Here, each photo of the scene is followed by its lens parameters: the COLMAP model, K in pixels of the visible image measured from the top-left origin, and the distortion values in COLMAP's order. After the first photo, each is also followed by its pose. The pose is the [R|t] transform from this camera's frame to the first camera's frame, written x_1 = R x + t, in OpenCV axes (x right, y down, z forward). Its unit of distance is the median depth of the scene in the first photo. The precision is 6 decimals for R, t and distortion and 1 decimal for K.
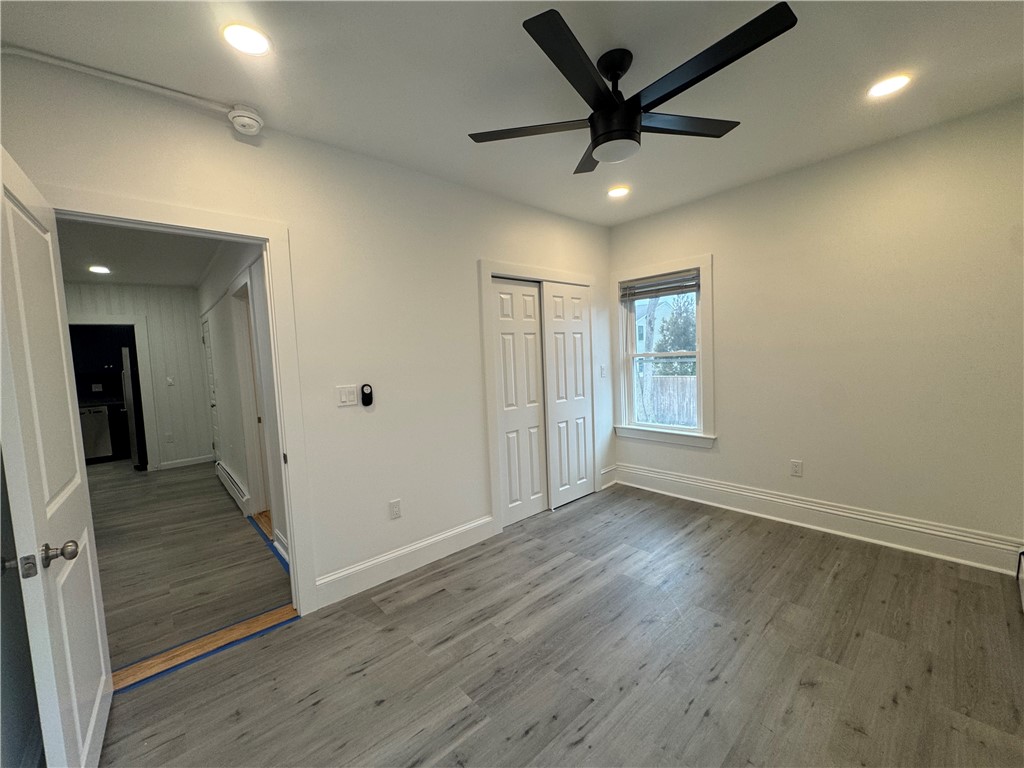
lens RADIAL K [[406.8, 0, 512.0], [0, 406.8, 384.0], [0, 0, 1]] dist [-0.006632, -0.000200]
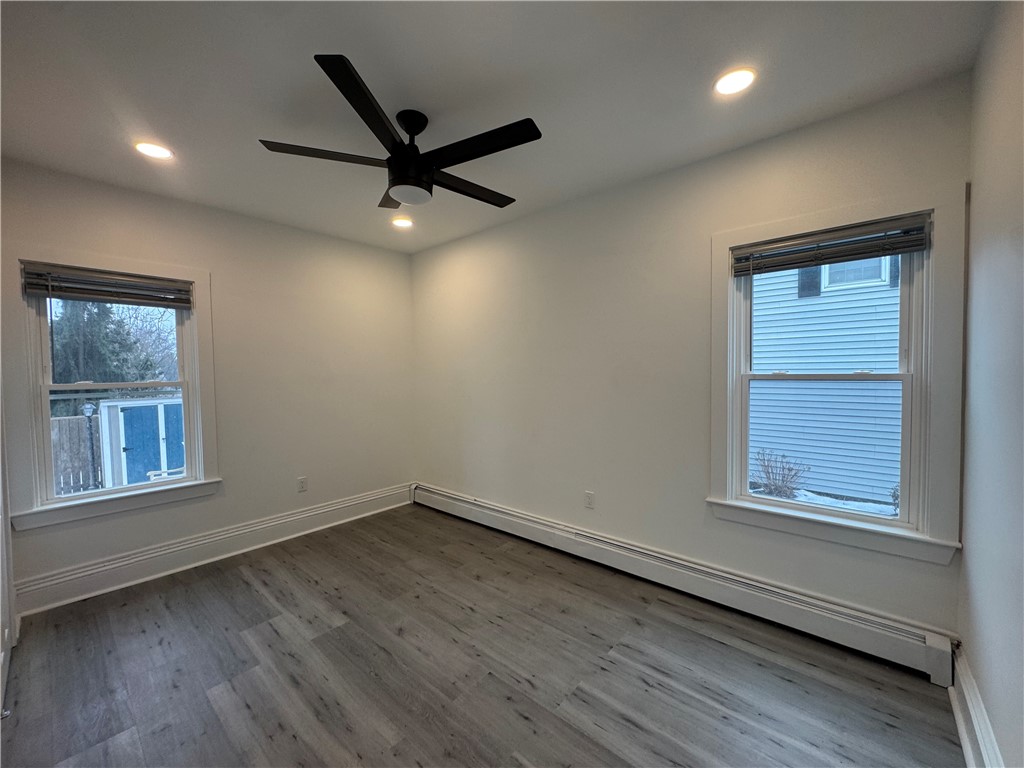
lens RADIAL K [[406.8, 0, 512.0], [0, 406.8, 384.0], [0, 0, 1]] dist [-0.006632, -0.000200]
pose [[-0.115970, 0.014914, 0.993141, -0.771995], [0.086305, 0.996257, -0.004883, -0.026108], [-0.989496, 0.085146, -0.116823, 0.795431]]
